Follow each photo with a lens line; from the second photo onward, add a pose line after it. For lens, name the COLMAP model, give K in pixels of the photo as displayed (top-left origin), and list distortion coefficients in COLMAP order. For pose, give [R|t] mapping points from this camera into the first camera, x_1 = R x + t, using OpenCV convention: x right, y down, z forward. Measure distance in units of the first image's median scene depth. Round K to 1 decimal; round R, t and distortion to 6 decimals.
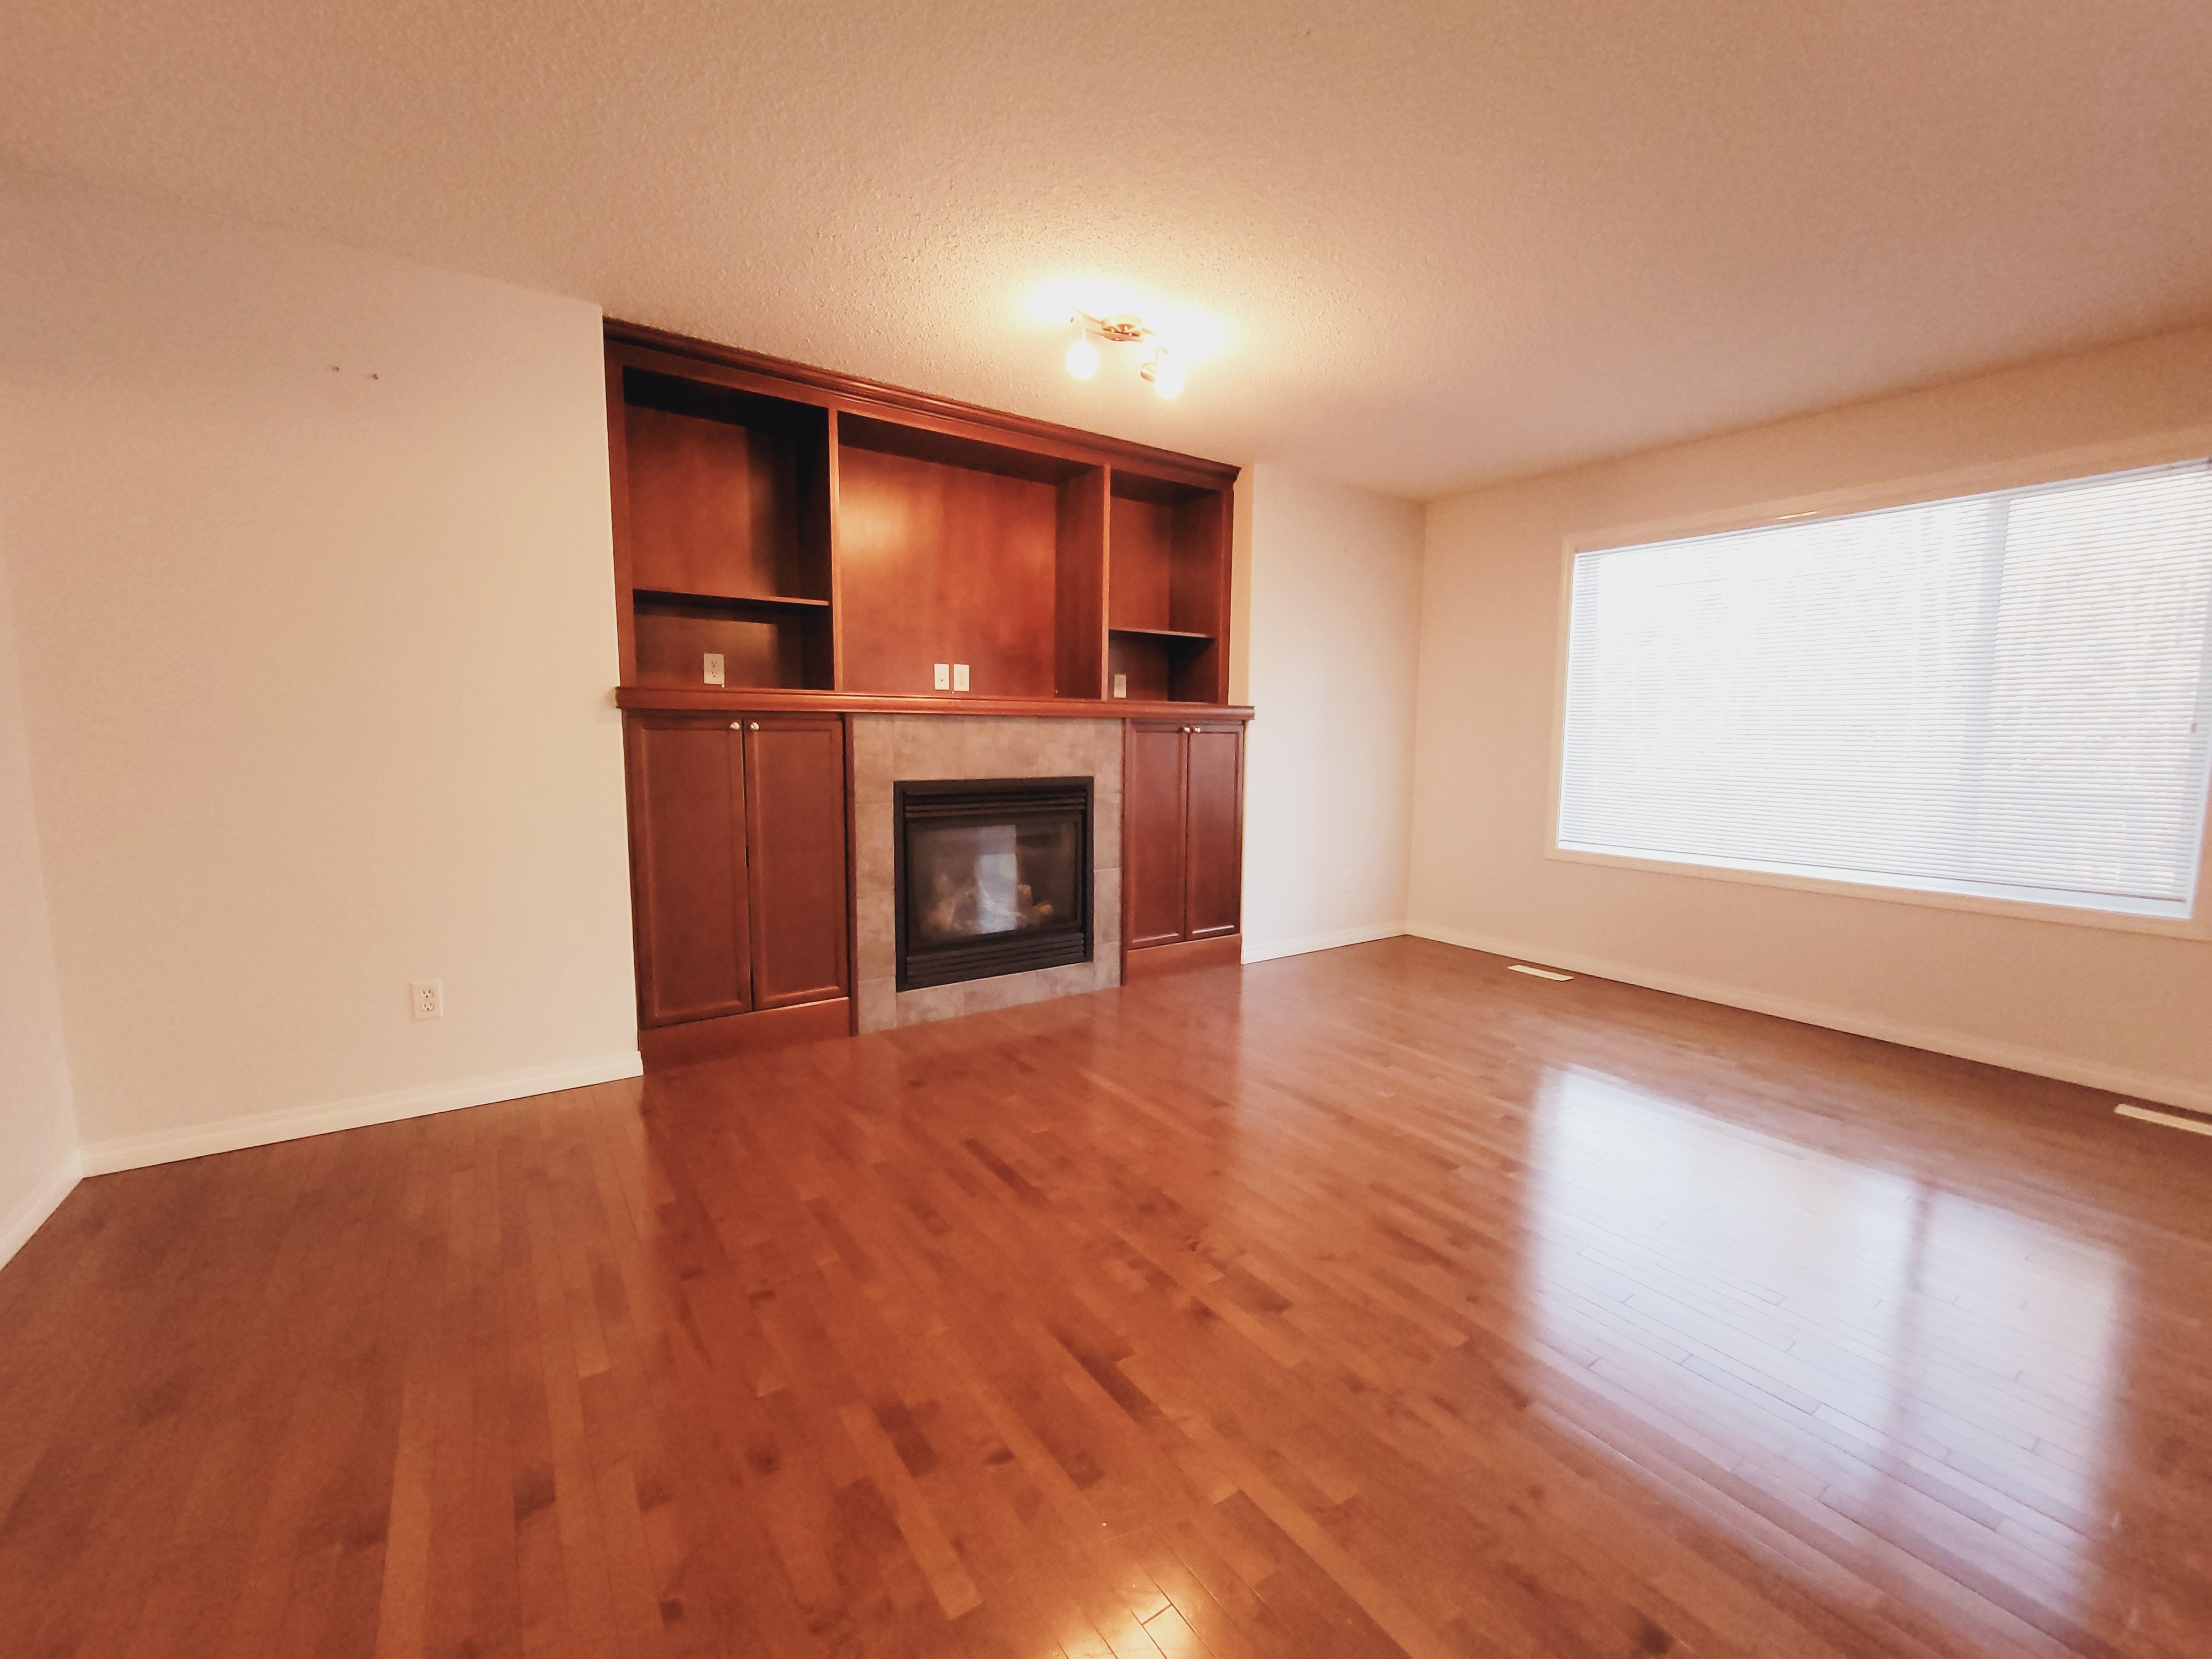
lens RADIAL K [[909.3, 0, 1111.1], [0, 909.3, 832.0], [0, 0, 1]] dist [-0.002430, 0.000327]
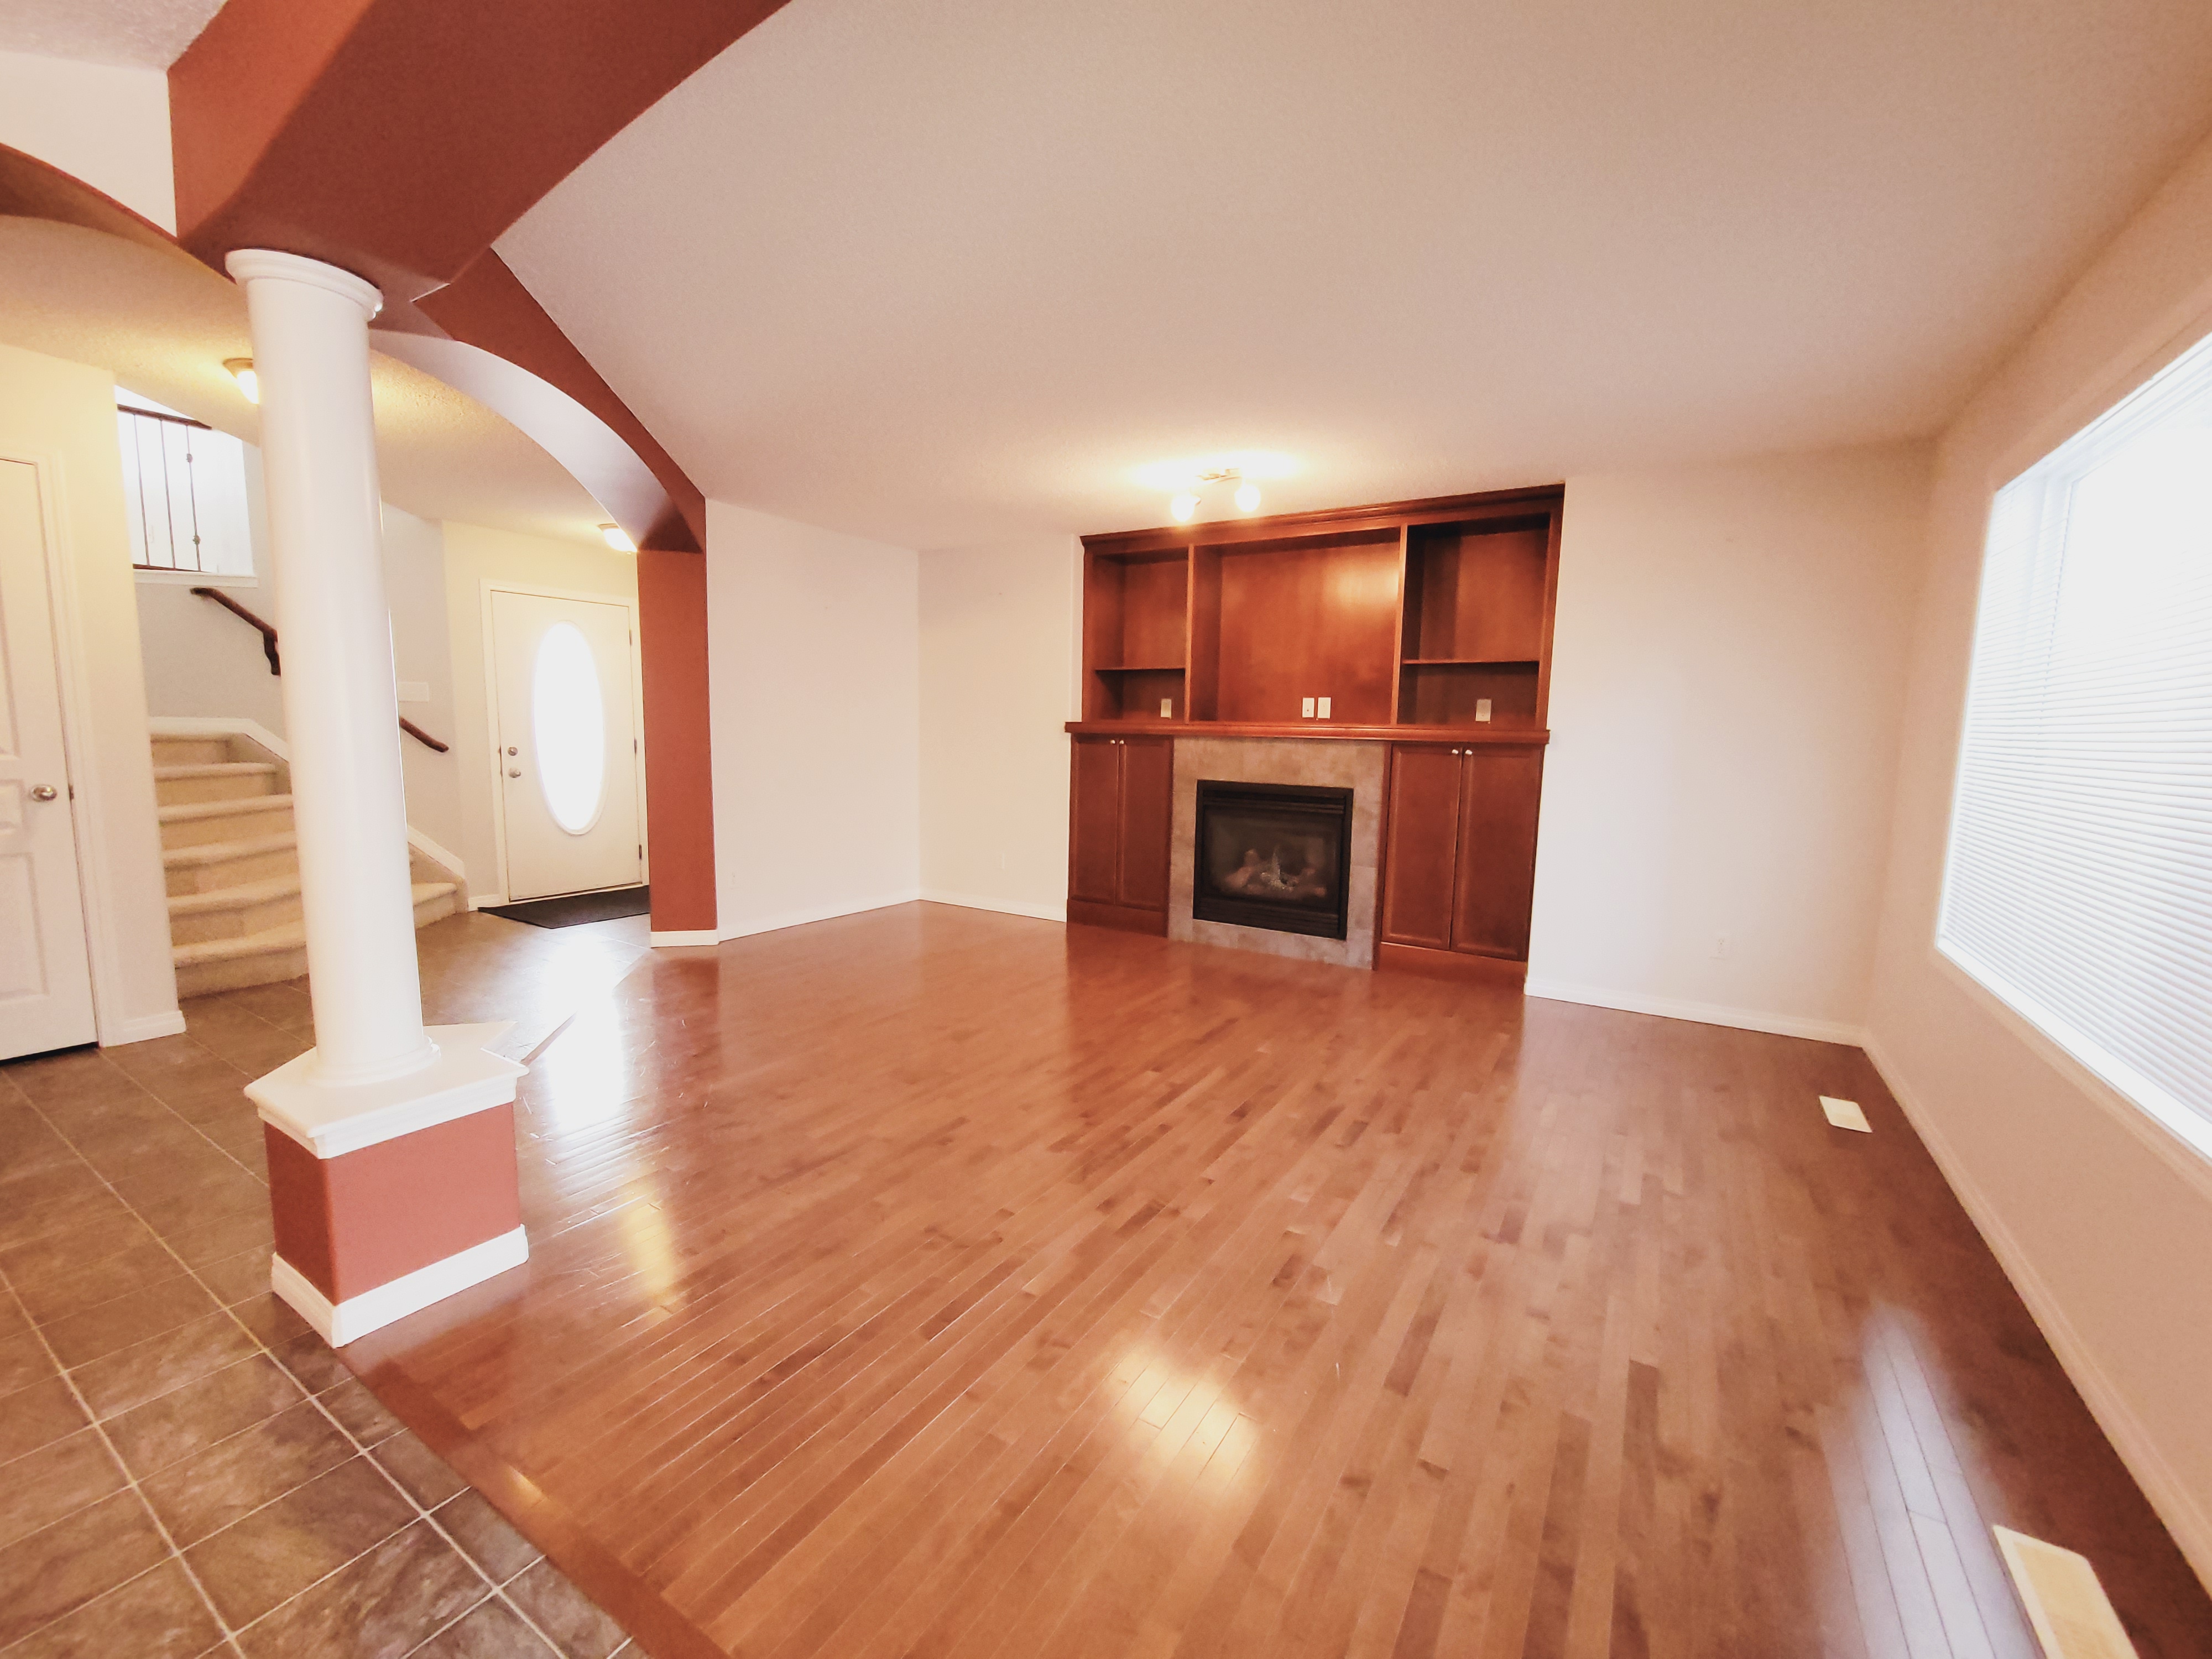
lens RADIAL K [[903.5, 0, 1109.2], [0, 903.5, 835.8], [0, 0, 1]] dist [-0.003495, 0.000889]
pose [[0.405412, 0.109900, -0.907504, 0.949505], [-0.117621, 0.990766, 0.067438, -0.041252], [0.906535, 0.079401, 0.414595, 0.211586]]
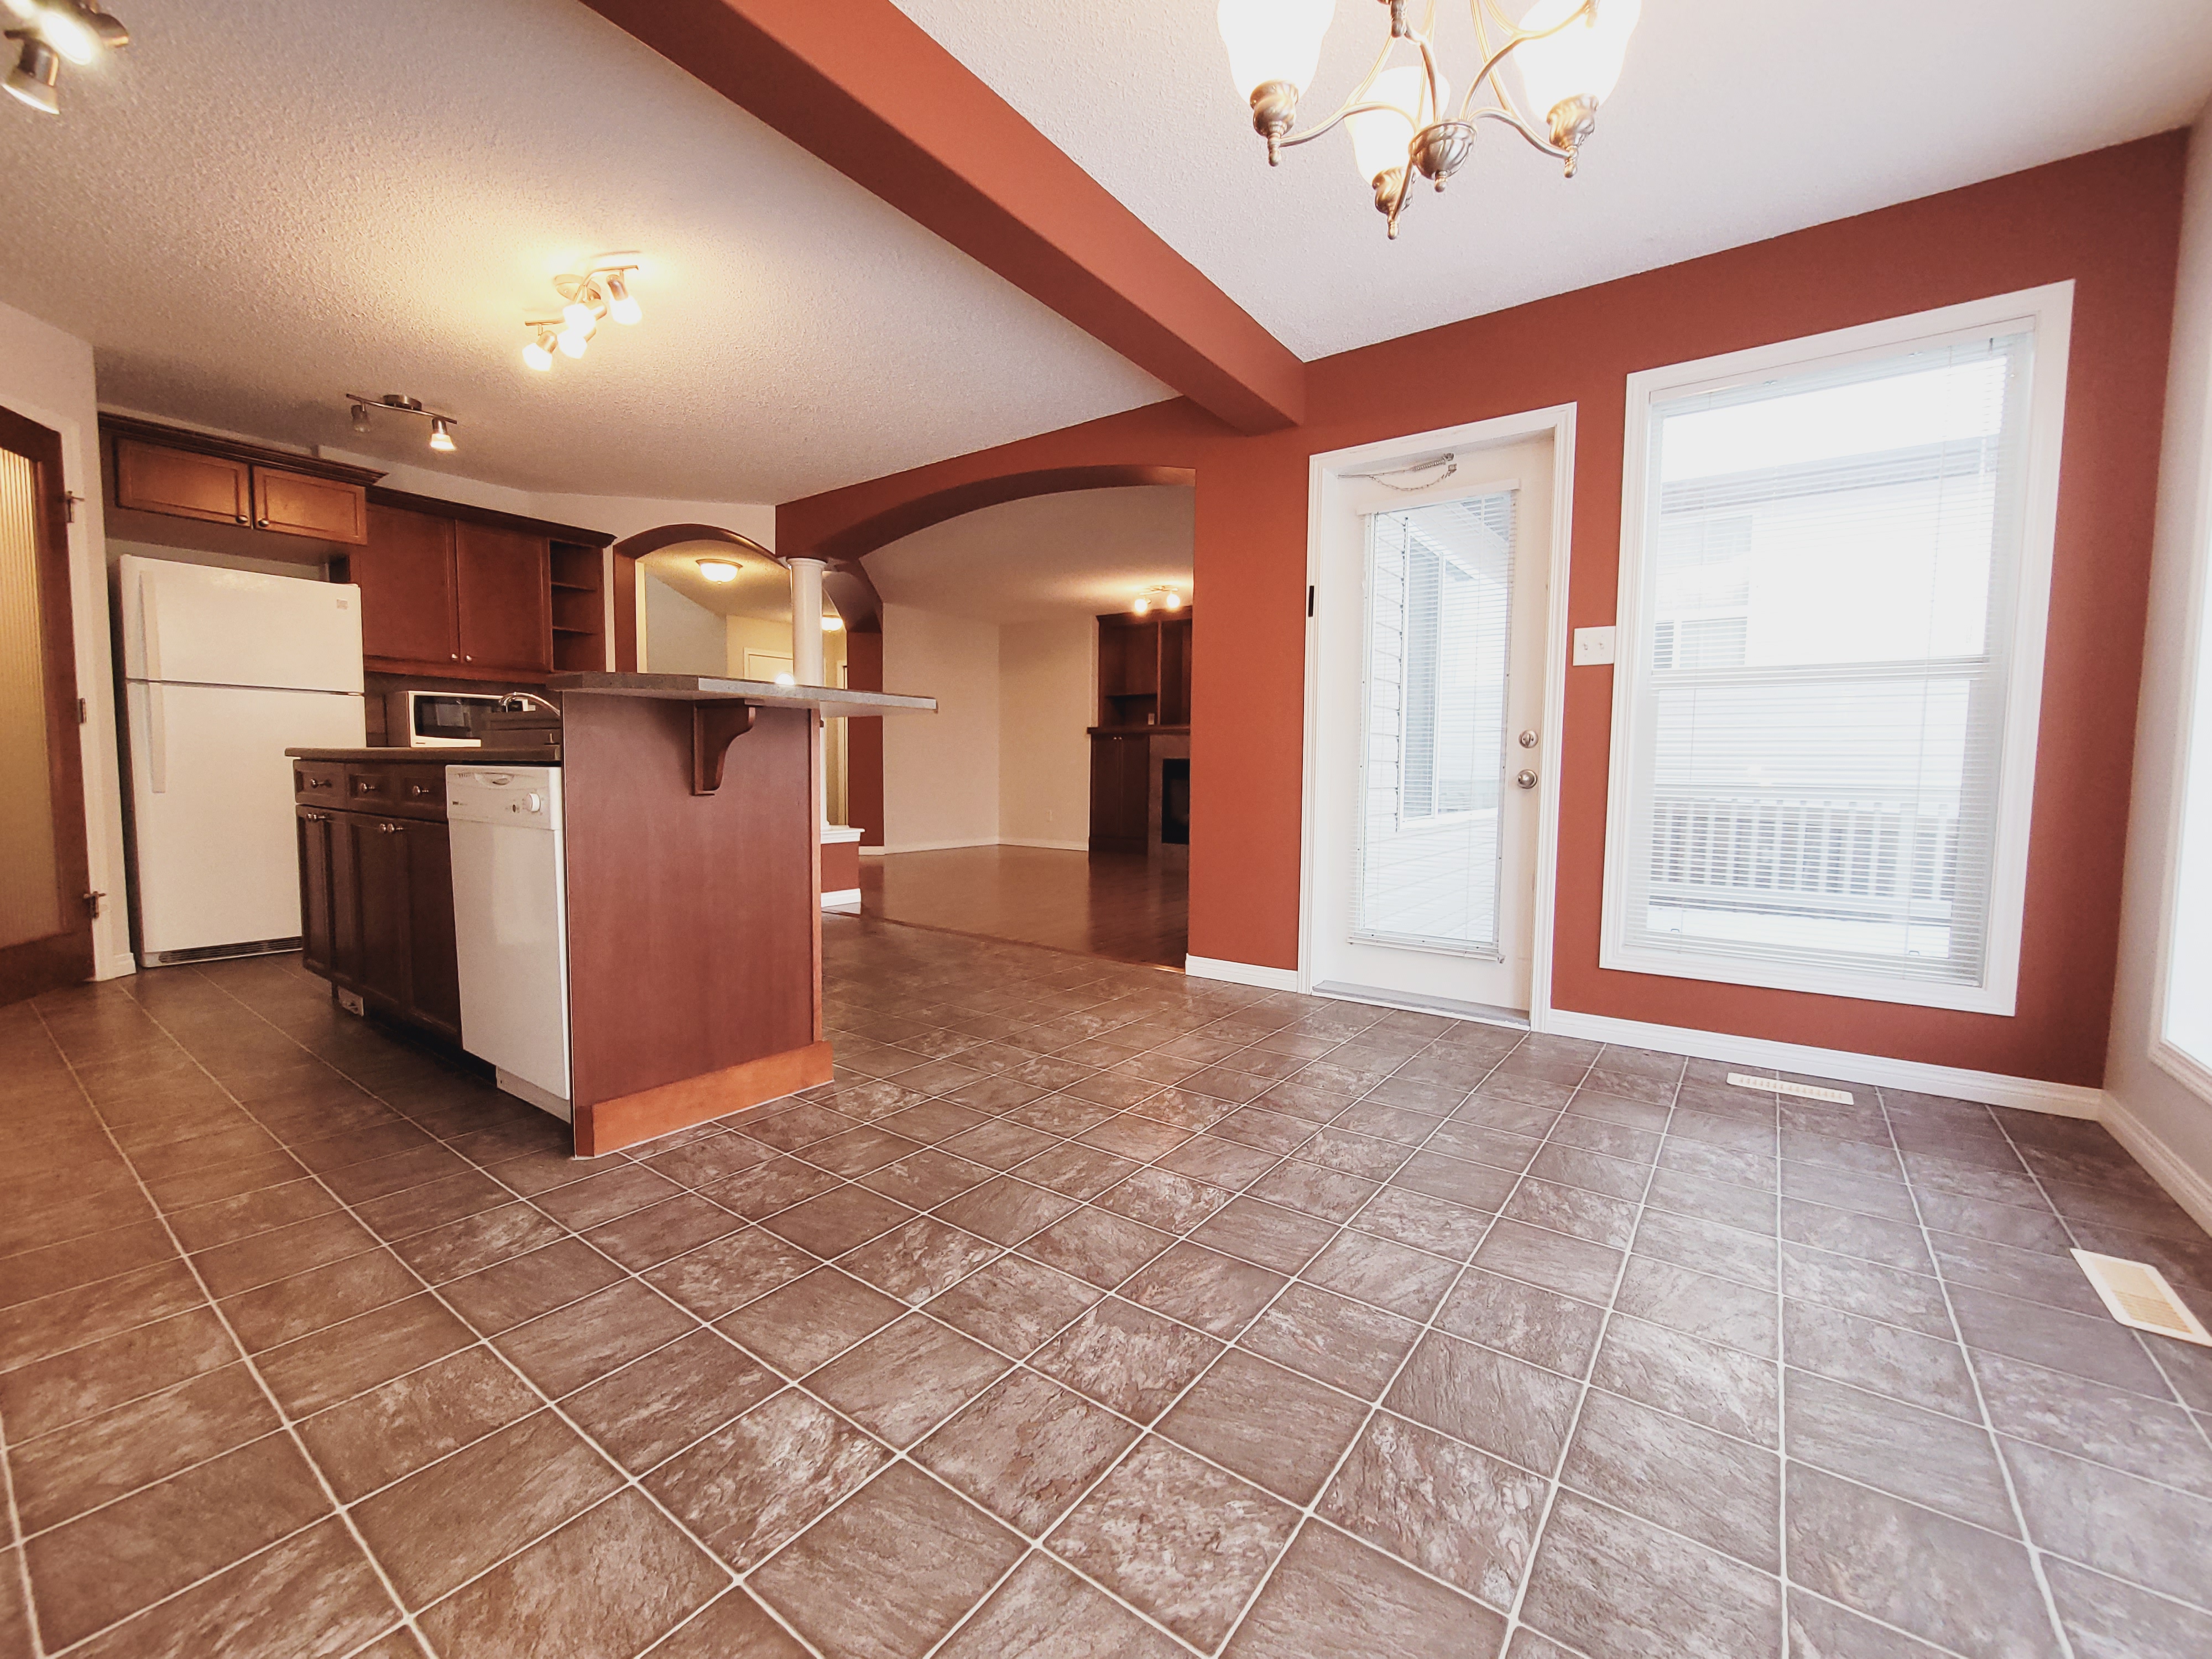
lens RADIAL K [[903.5, 0, 1109.2], [0, 903.5, 835.8], [0, 0, 1]] dist [-0.003495, 0.000889]
pose [[0.329148, 0.067770, -0.941843, 1.862840], [-0.113665, 0.993012, 0.031729, 0.084266], [0.937412, 0.096611, 0.334551, 0.018111]]
